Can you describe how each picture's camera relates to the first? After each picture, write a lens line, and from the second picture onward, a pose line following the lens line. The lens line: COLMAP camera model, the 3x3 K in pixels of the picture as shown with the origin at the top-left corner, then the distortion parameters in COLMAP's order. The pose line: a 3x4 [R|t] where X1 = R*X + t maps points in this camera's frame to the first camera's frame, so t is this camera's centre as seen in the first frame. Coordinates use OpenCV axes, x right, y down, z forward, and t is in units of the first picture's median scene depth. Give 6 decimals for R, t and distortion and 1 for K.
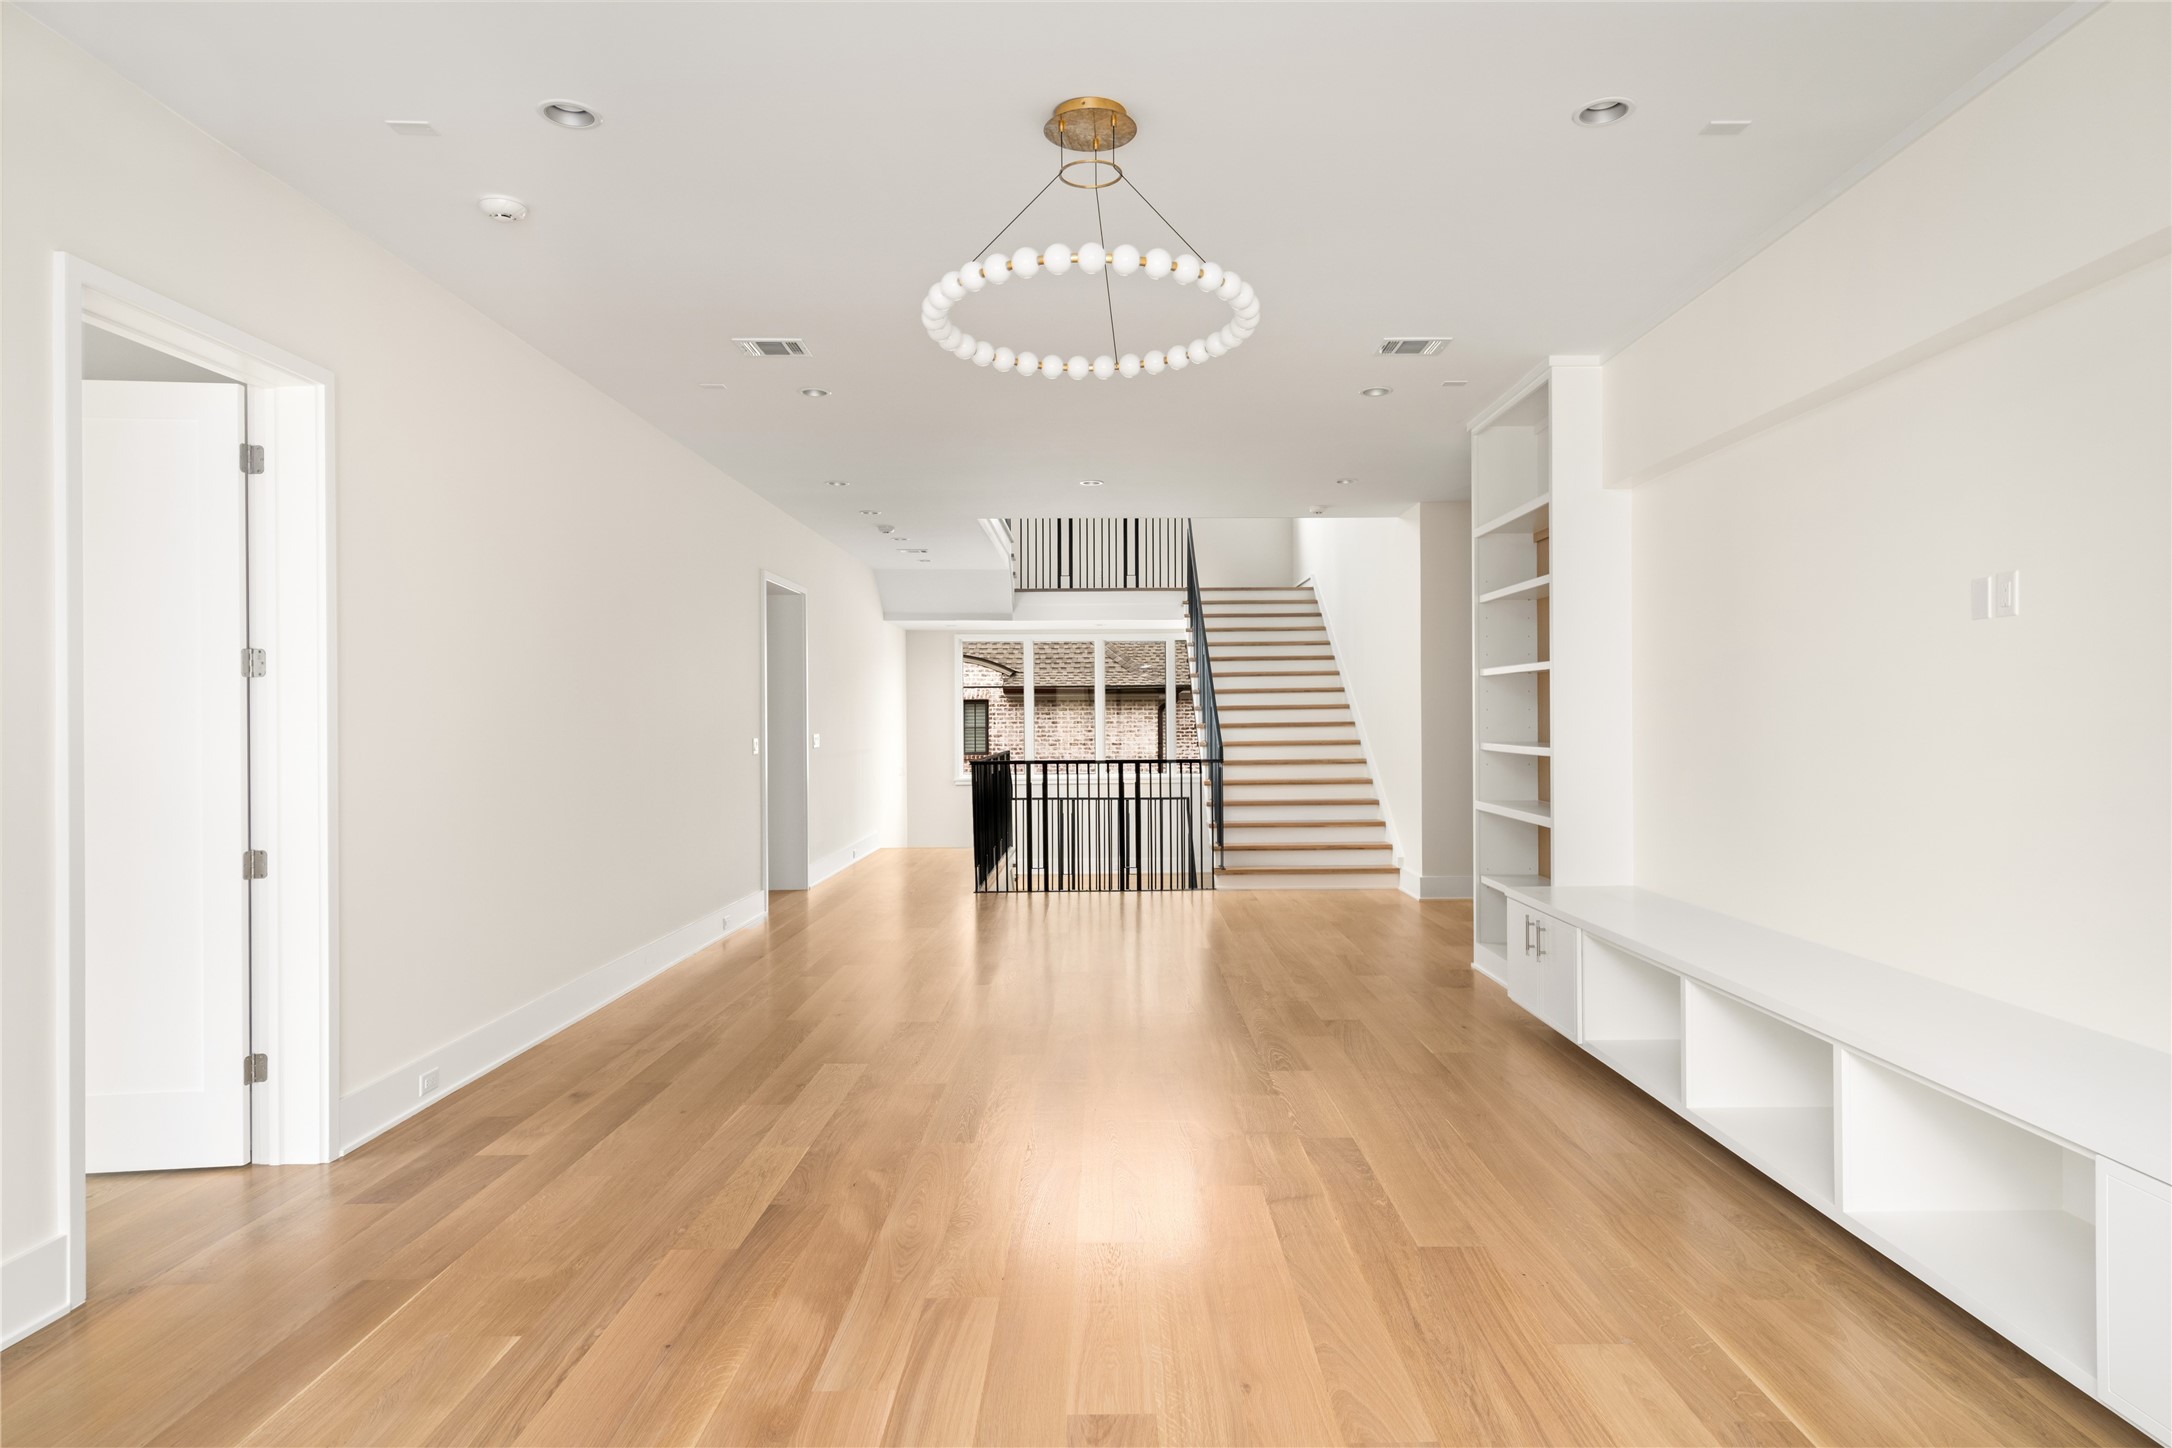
lens RADIAL K [[1202.0, 0, 1087.7], [0, 1202.0, 721.2], [0, 0, 1]] dist [-0.000080, 0.000073]
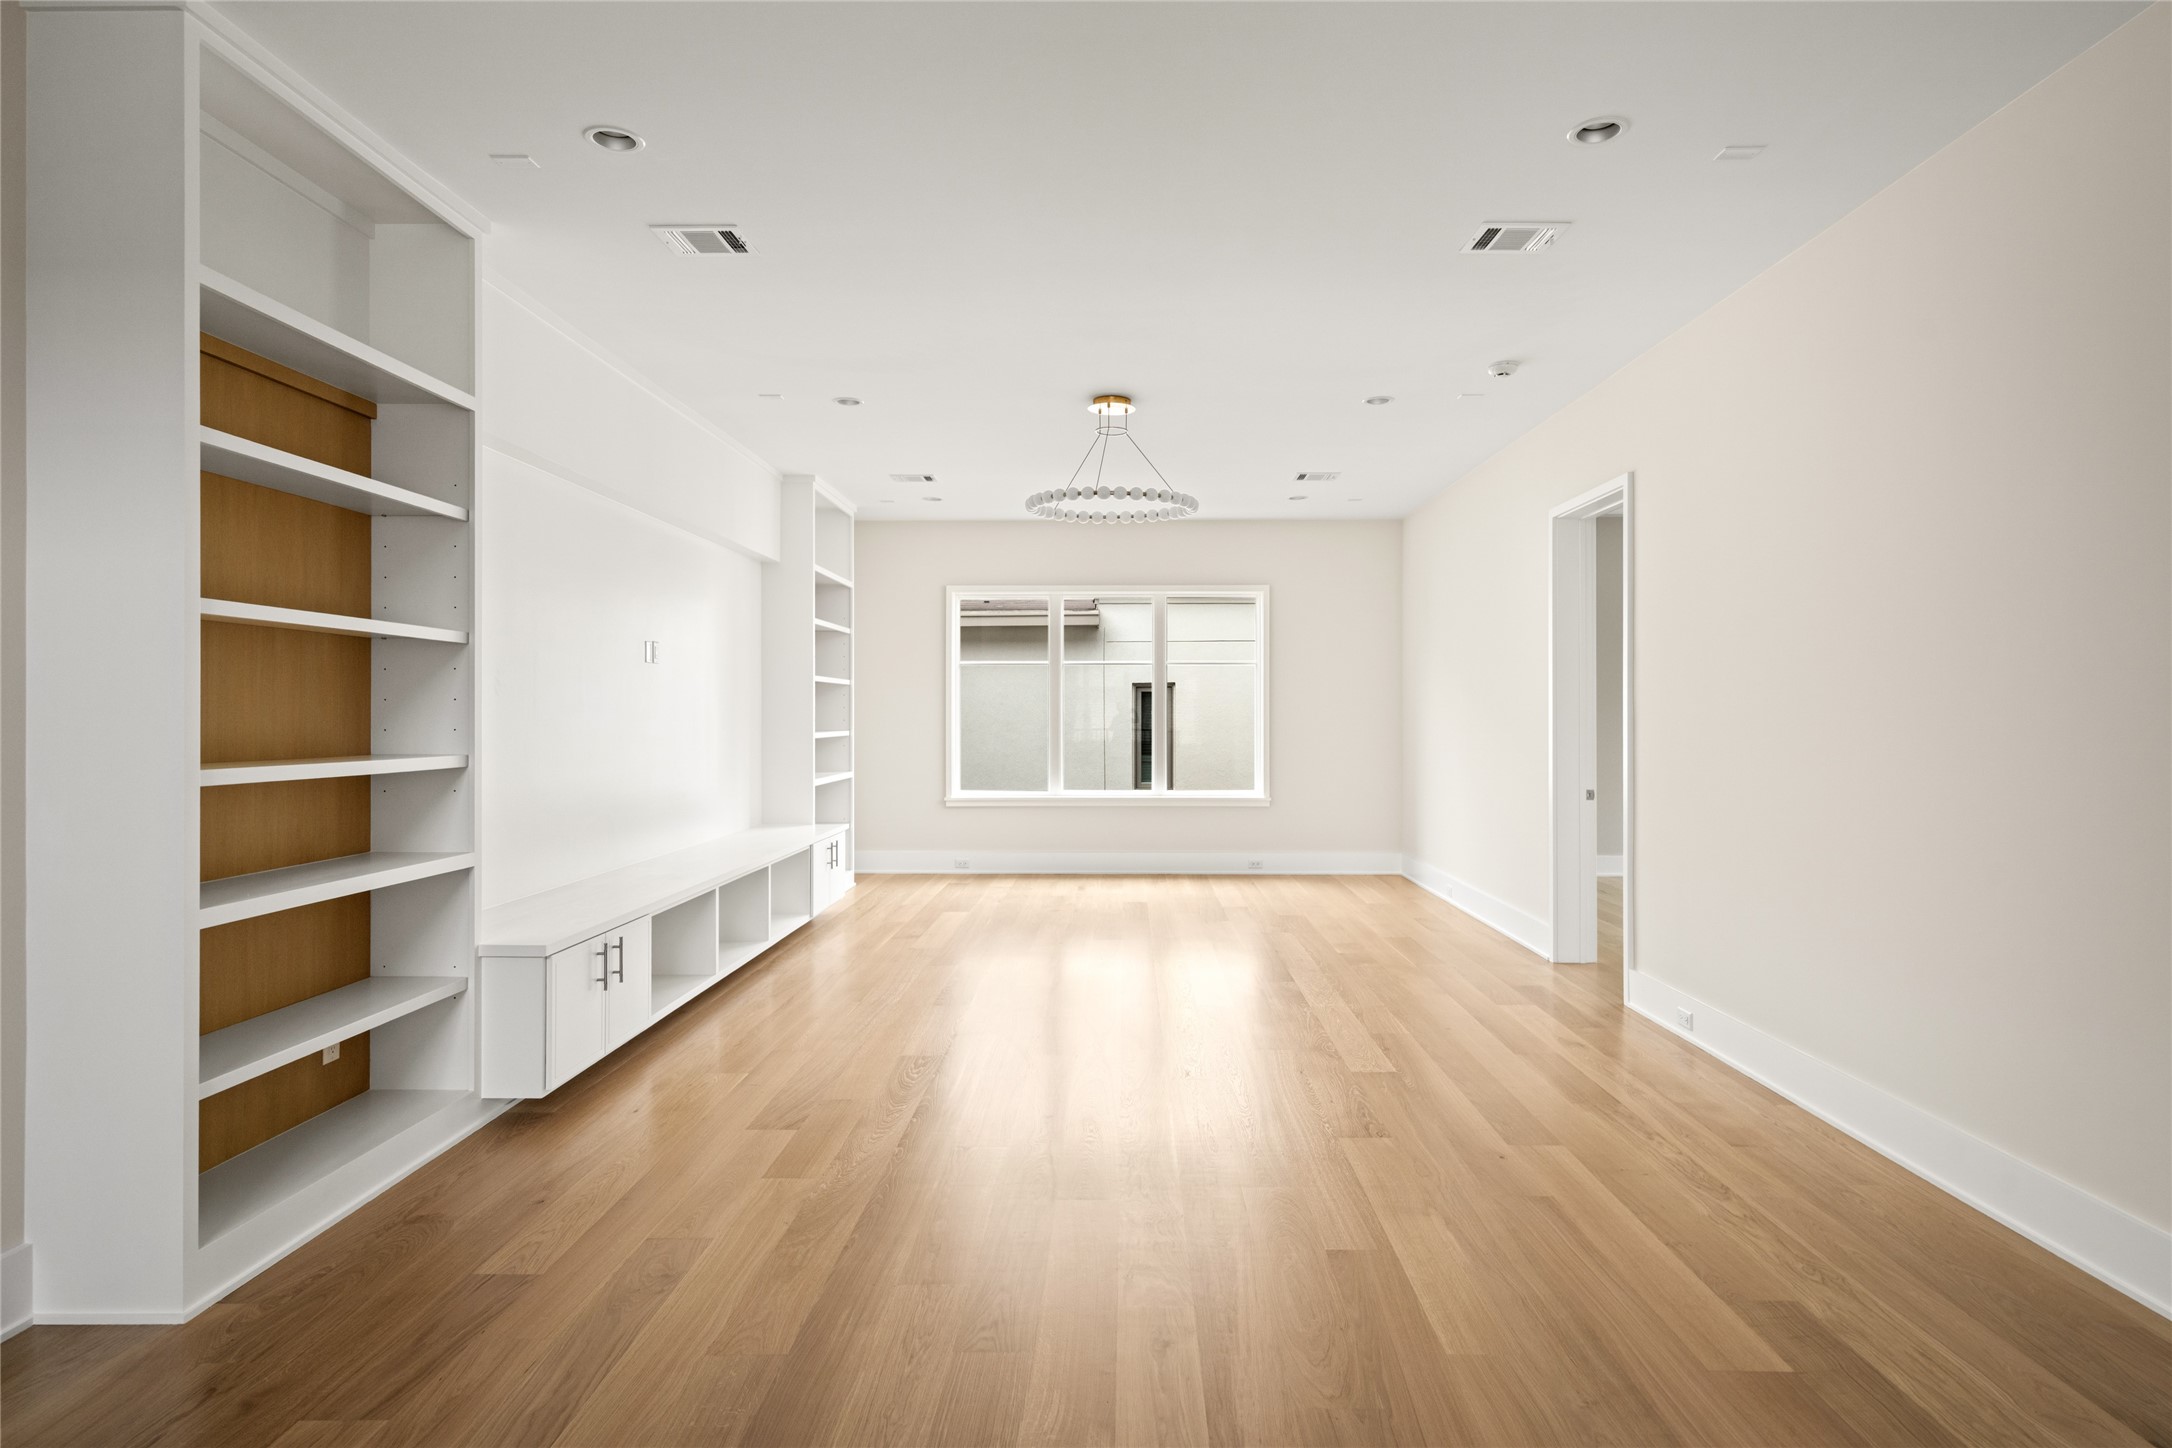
lens RADIAL K [[1161.7, 0, 1087.0], [0, 1161.7, 710.7], [0, 0, 1]] dist [0.004536, 0.001510]
pose [[-0.999688, 0.006981, 0.023963, 0.001354], [0.007113, 0.999960, 0.005456, -0.007877], [-0.023924, 0.005625, -0.999698, 2.068072]]
